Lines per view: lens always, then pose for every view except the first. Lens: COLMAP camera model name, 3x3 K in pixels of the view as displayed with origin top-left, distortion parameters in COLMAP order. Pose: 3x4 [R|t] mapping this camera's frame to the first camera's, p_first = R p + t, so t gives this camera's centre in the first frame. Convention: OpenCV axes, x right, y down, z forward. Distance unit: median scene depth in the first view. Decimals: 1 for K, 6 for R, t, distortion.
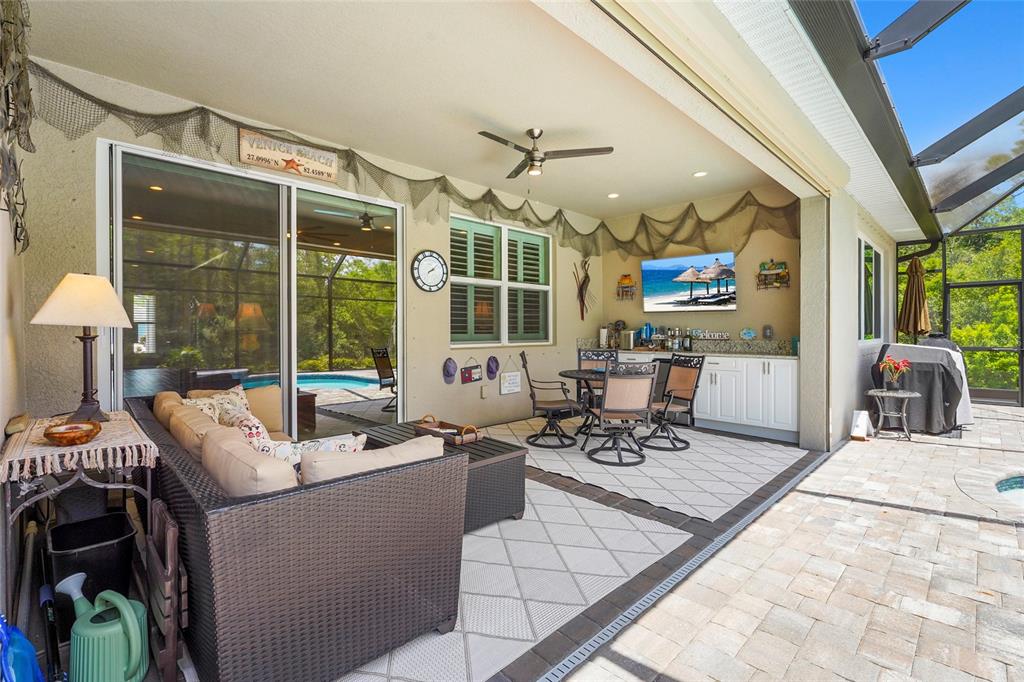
lens RADIAL K [[462.1, 0, 514.8], [0, 462.1, 334.3], [0, 0, 1]] dist [-0.001045, -0.000144]
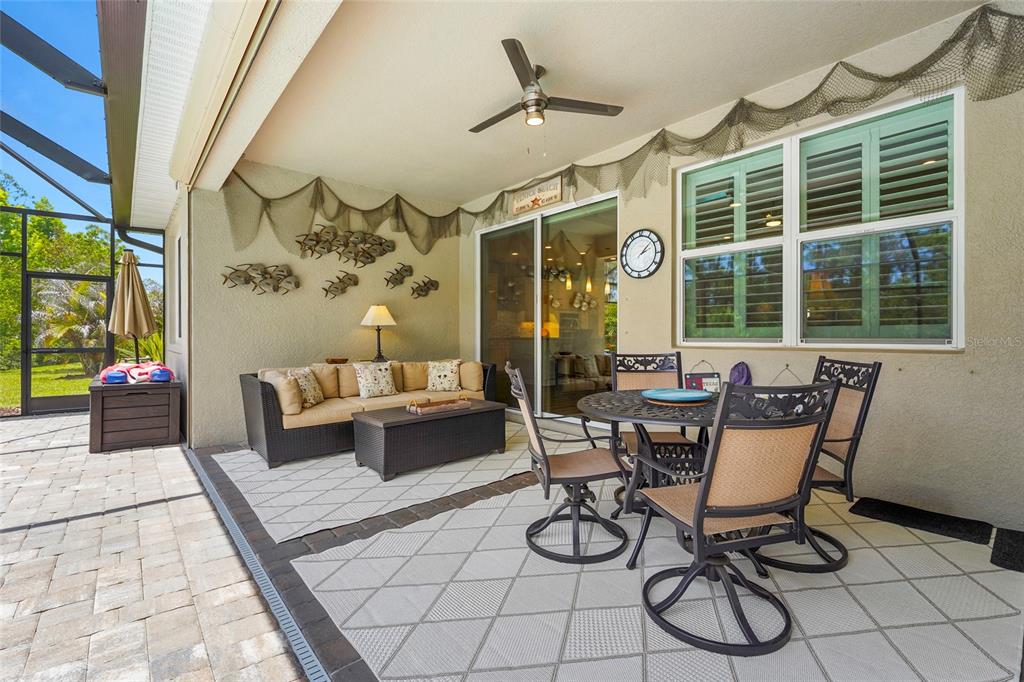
lens RADIAL K [[462.1, 0, 514.8], [0, 462.1, 334.3], [0, 0, 1]] dist [-0.001045, -0.000144]
pose [[-0.075700, -0.002898, -0.997126, 0.589939], [-0.006295, 0.999977, -0.002429, 0.012782], [0.997111, 0.006093, -0.075717, 0.721945]]
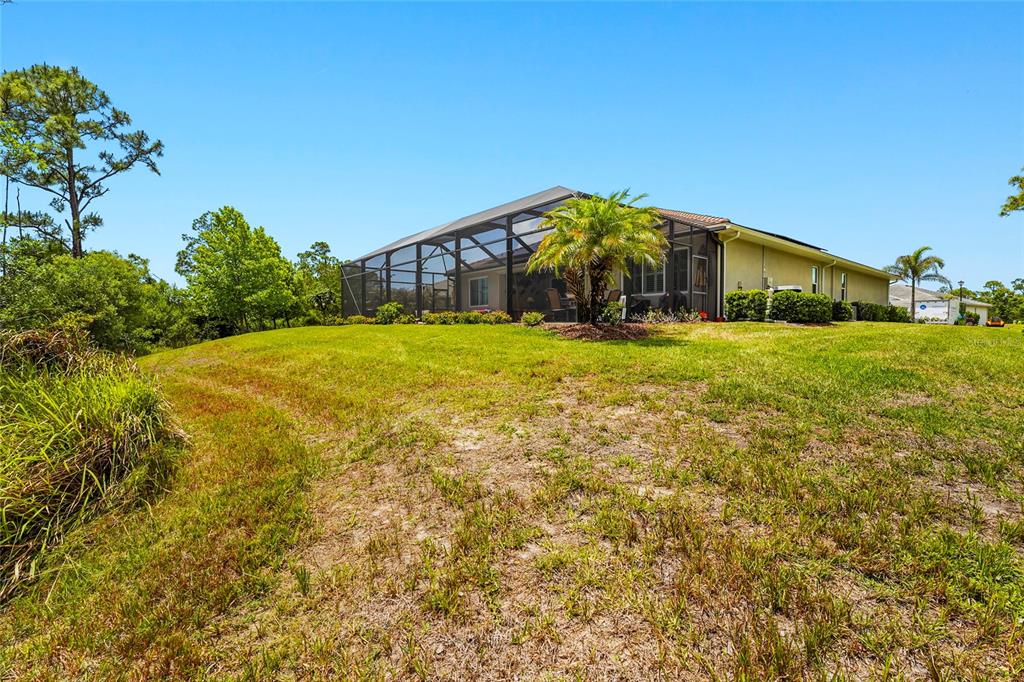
lens RADIAL K [[455.5, 0, 515.4], [0, 455.5, 337.6], [0, 0, 1]] dist [-0.000866, 0.000727]
pose [[-0.086840, 0.024466, -0.995922, 3.803812], [-0.001306, 0.999695, 0.024672, 0.218974], [0.996221, 0.003443, -0.086782, 0.593205]]
